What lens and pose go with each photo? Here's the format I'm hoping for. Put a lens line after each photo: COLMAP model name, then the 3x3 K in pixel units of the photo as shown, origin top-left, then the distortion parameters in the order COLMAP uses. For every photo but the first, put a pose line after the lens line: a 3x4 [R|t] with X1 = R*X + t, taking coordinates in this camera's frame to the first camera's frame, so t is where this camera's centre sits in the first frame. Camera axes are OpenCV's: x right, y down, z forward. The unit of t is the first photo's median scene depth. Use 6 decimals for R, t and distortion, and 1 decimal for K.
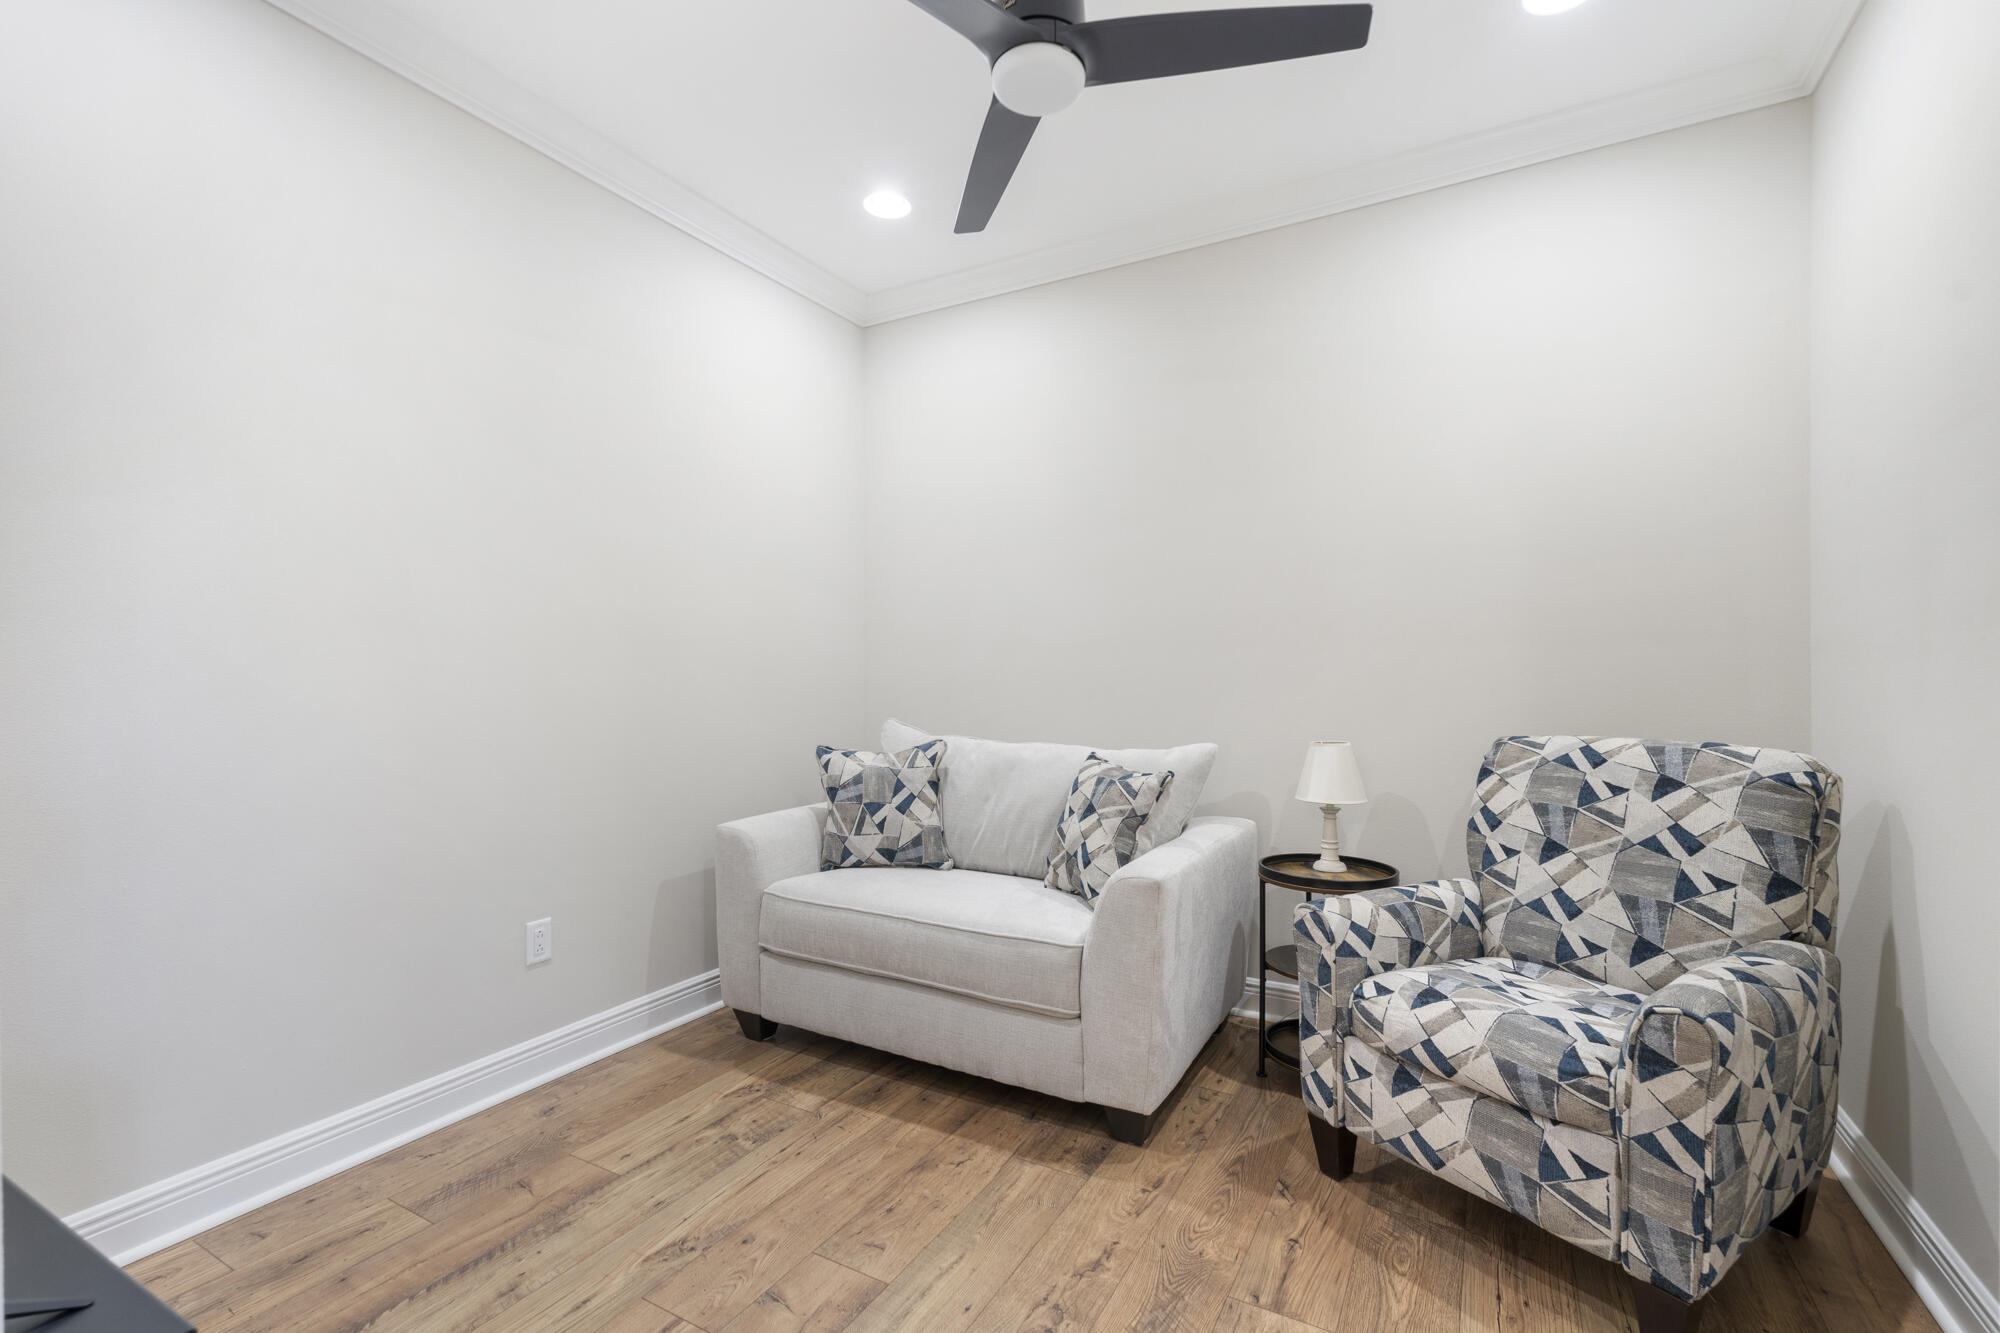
lens RADIAL K [[883.3, 0, 1003.9], [0, 883.3, 670.9], [0, 0, 1]] dist [-0.002668, 0.000257]
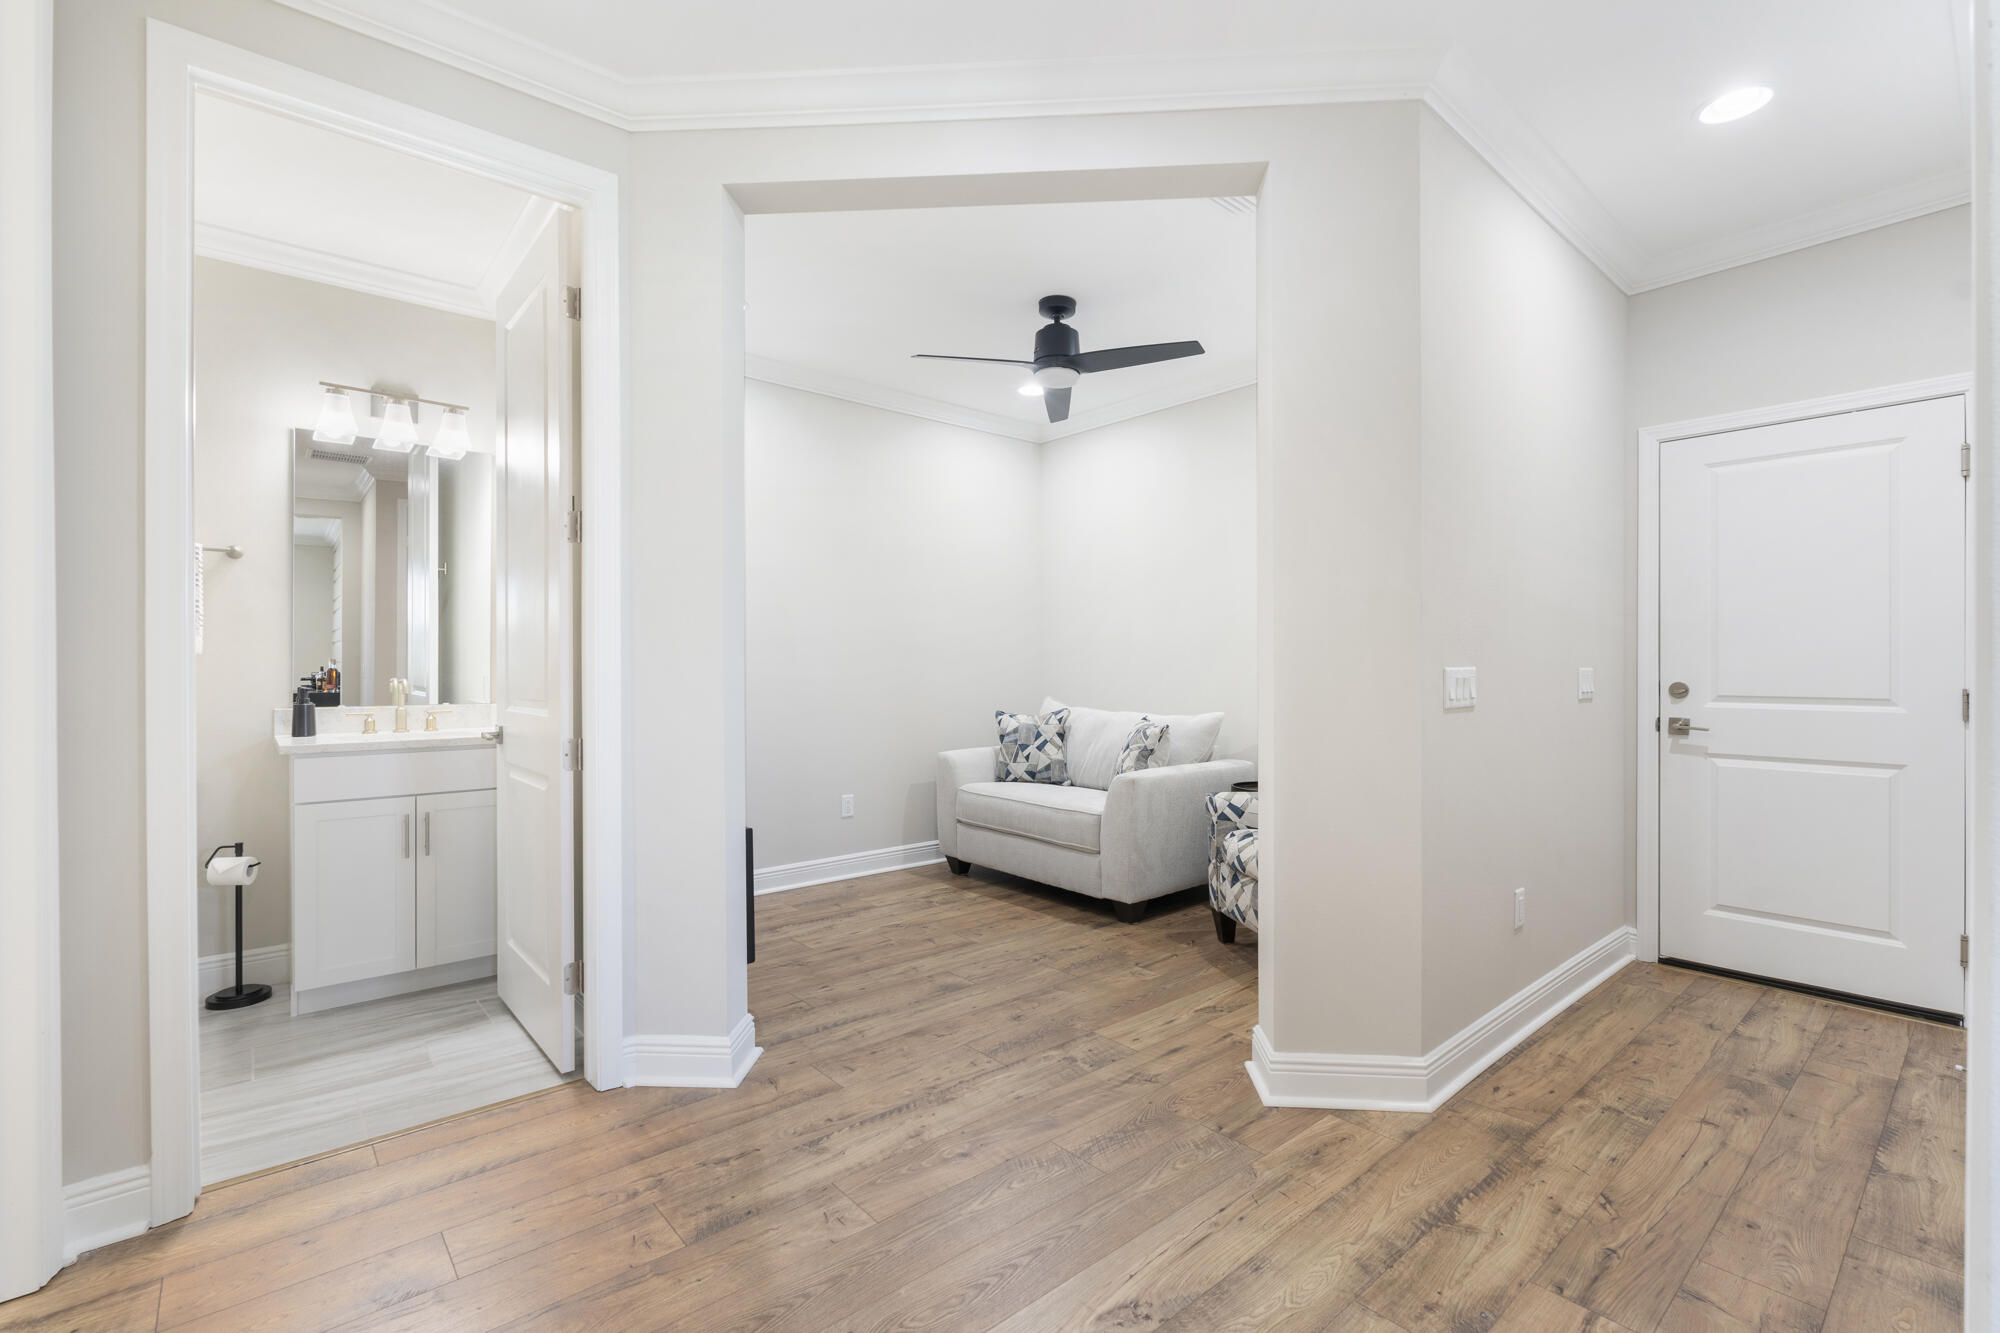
lens RADIAL K [[883.3, 0, 996.9], [0, 883.3, 665.3], [0, 0, 1]] dist [-0.002668, 0.000257]
pose [[0.938576, -0.001817, -0.345068, 0.436247], [0.002664, 0.999994, 0.001980, -0.006760], [0.345062, -0.002778, 0.938576, -0.684750]]
